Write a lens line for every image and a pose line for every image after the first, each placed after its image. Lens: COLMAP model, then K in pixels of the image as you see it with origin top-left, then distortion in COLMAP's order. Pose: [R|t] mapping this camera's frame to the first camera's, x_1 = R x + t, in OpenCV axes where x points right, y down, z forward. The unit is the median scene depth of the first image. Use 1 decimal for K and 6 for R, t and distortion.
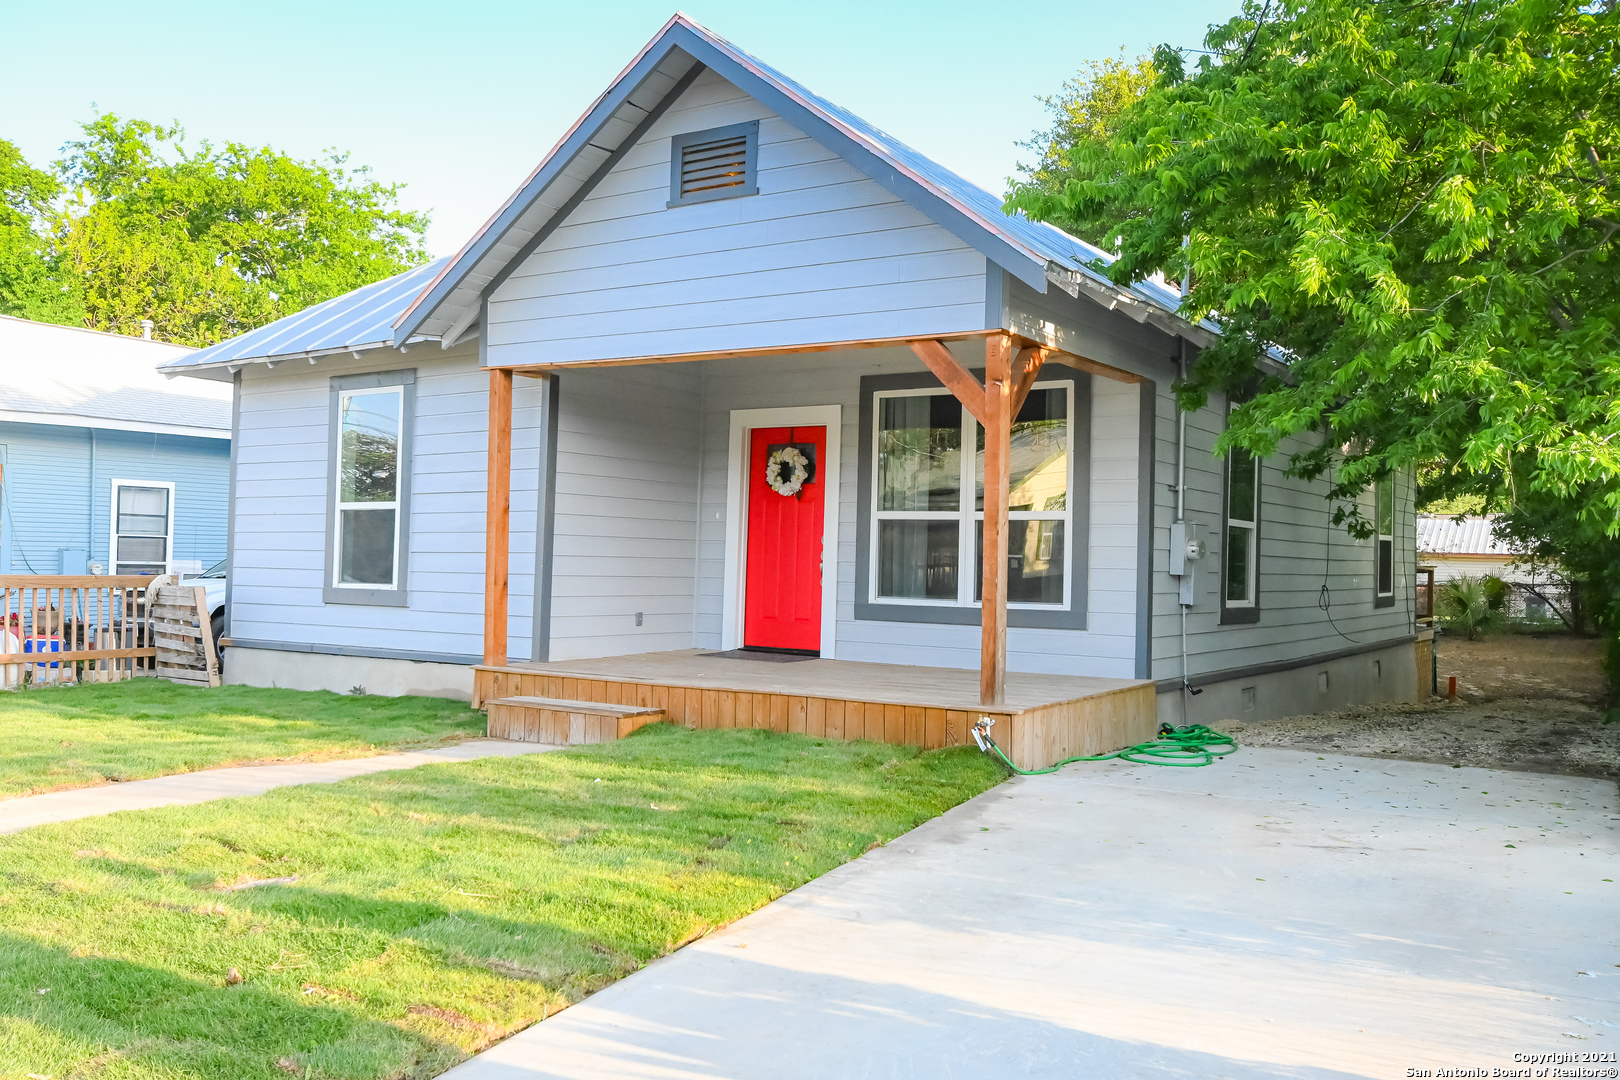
lens RADIAL K [[1415.1, 0, 810.0], [0, 1415.1, 540.0], [0, 0, 1]] dist [-0.011474, -0.008224]
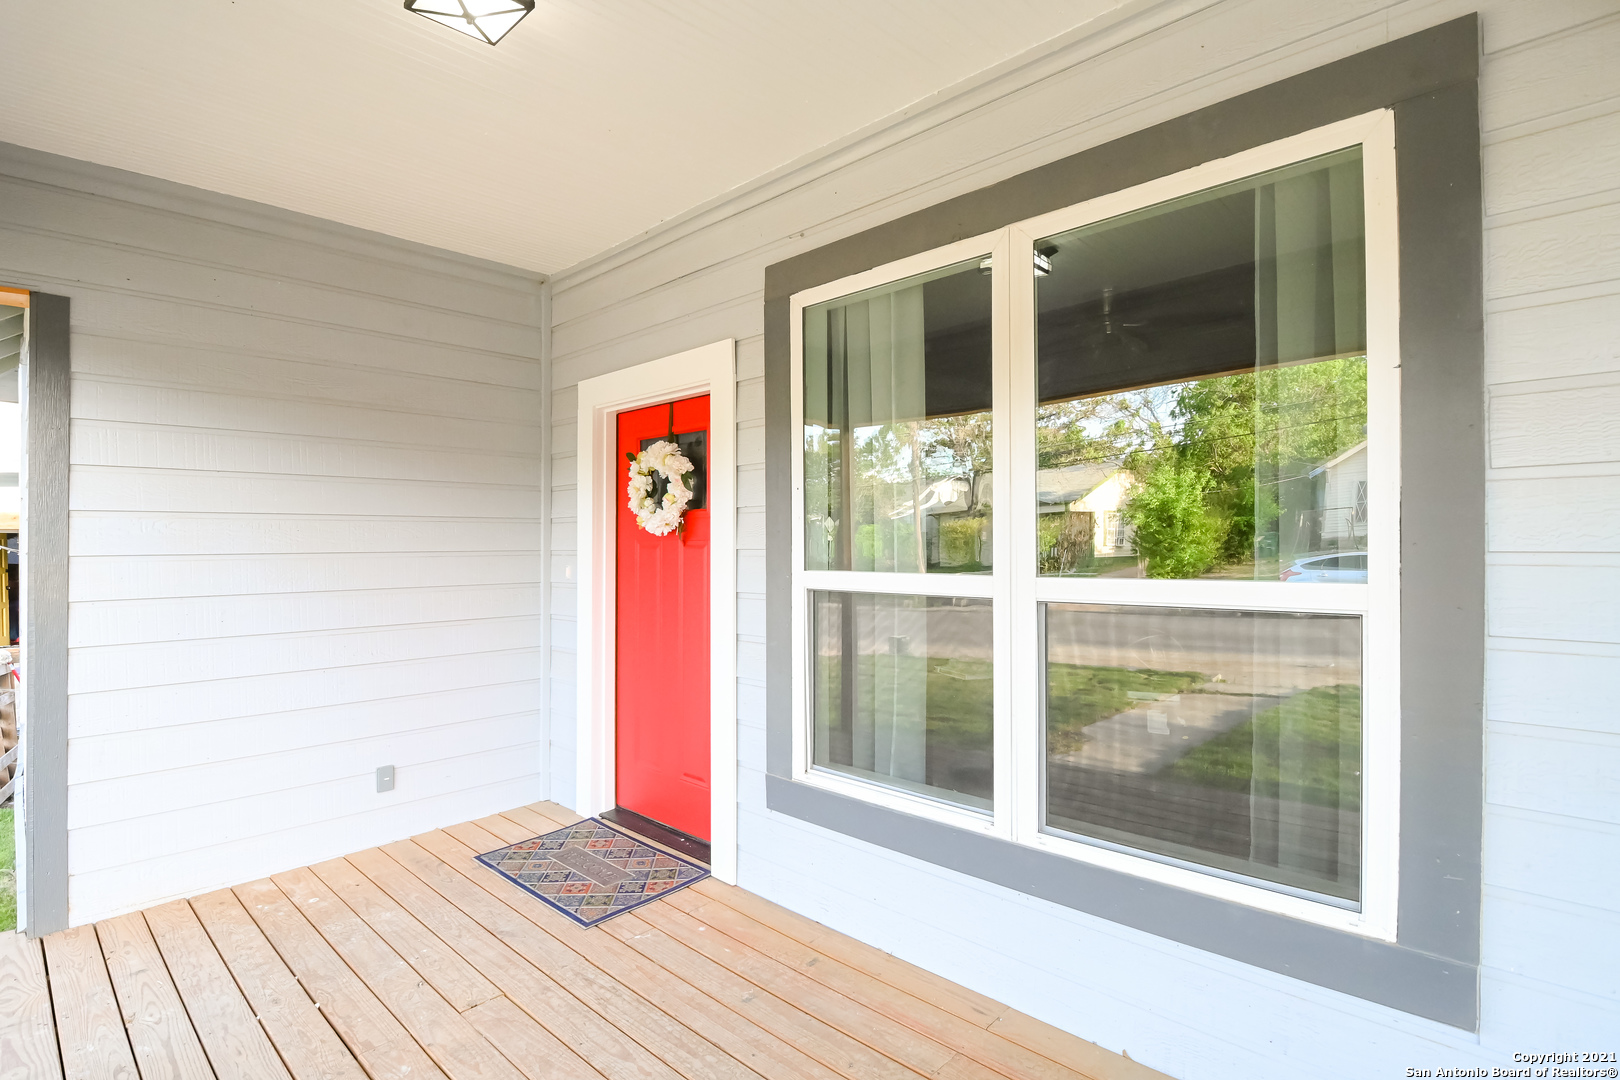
lens RADIAL K [[790.2, 0, 809.3], [0, 790.2, 557.8], [0, 0, 1]] dist [0.000716, 0.000055]
pose [[0.981777, -0.023494, -0.188580, 0.093435], [0.030313, 0.998984, 0.033357, -0.031901], [0.187604, -0.038466, 0.981491, 0.748378]]
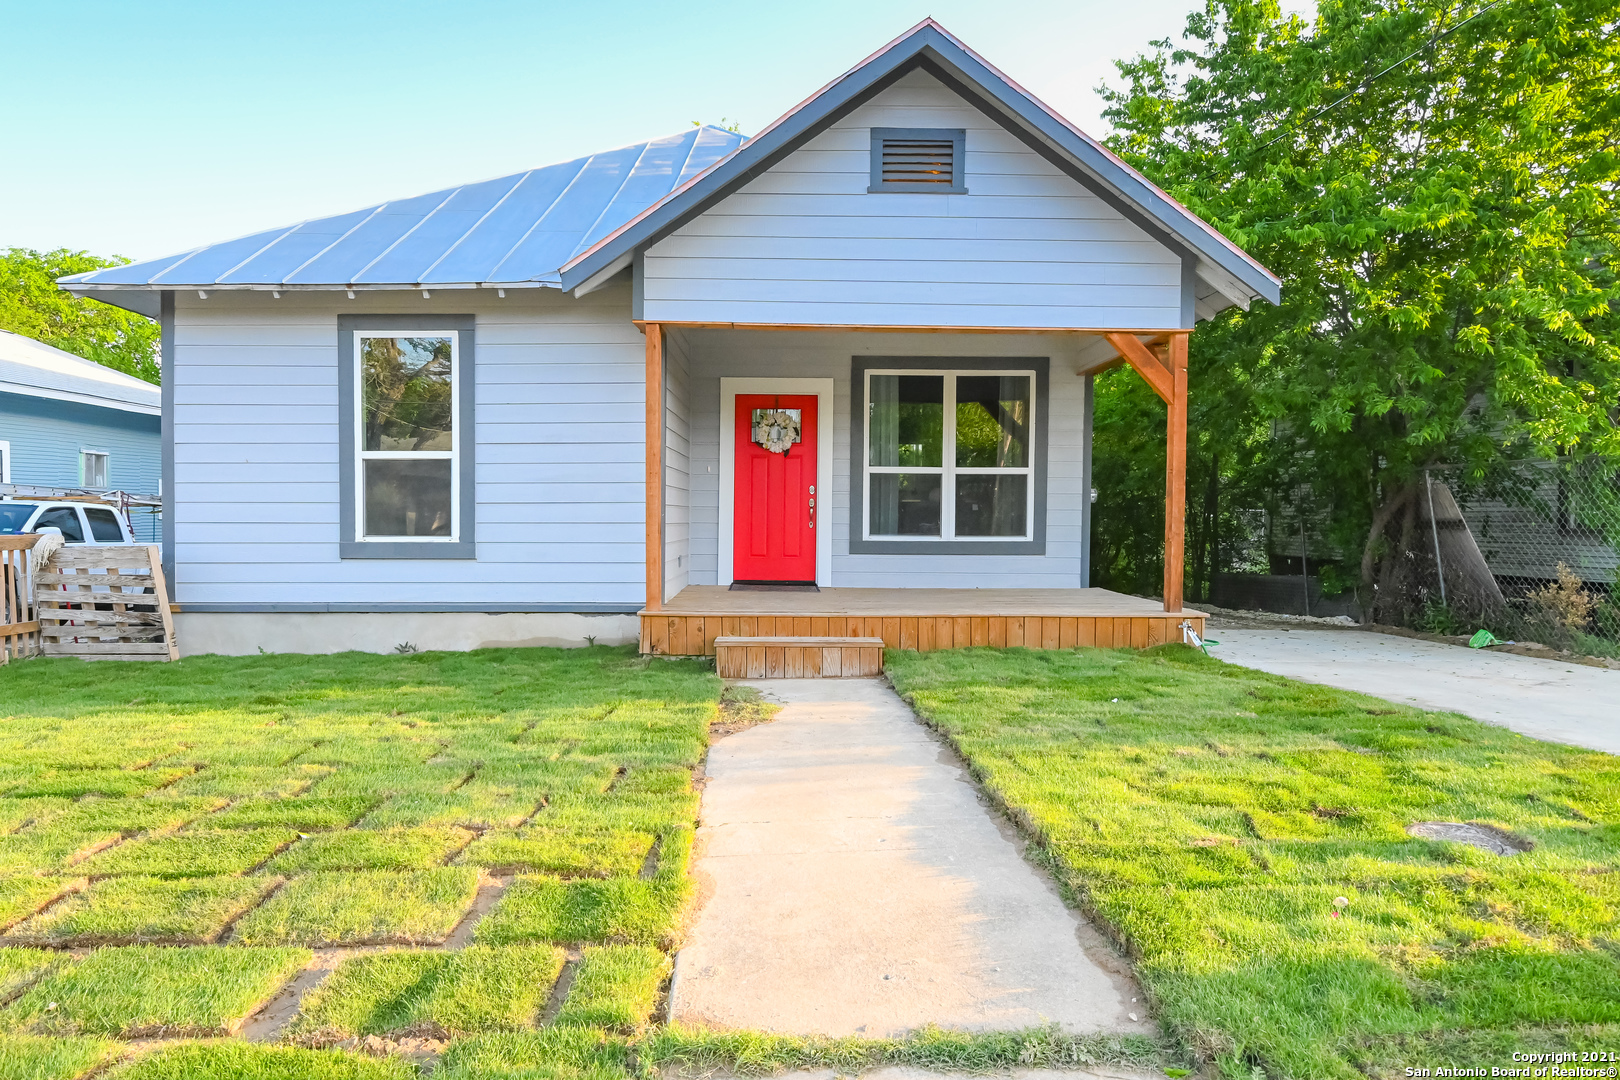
lens RADIAL K [[1004.2, 0, 810.0], [0, 1004.2, 540.0], [0, 0, 1]] dist [-0.001124, 0.000269]
pose [[0.825598, -0.030203, 0.563450, -0.485766], [0.003324, 0.998809, 0.048669, 0.001127], [-0.564249, -0.038308, 0.824715, 0.293290]]
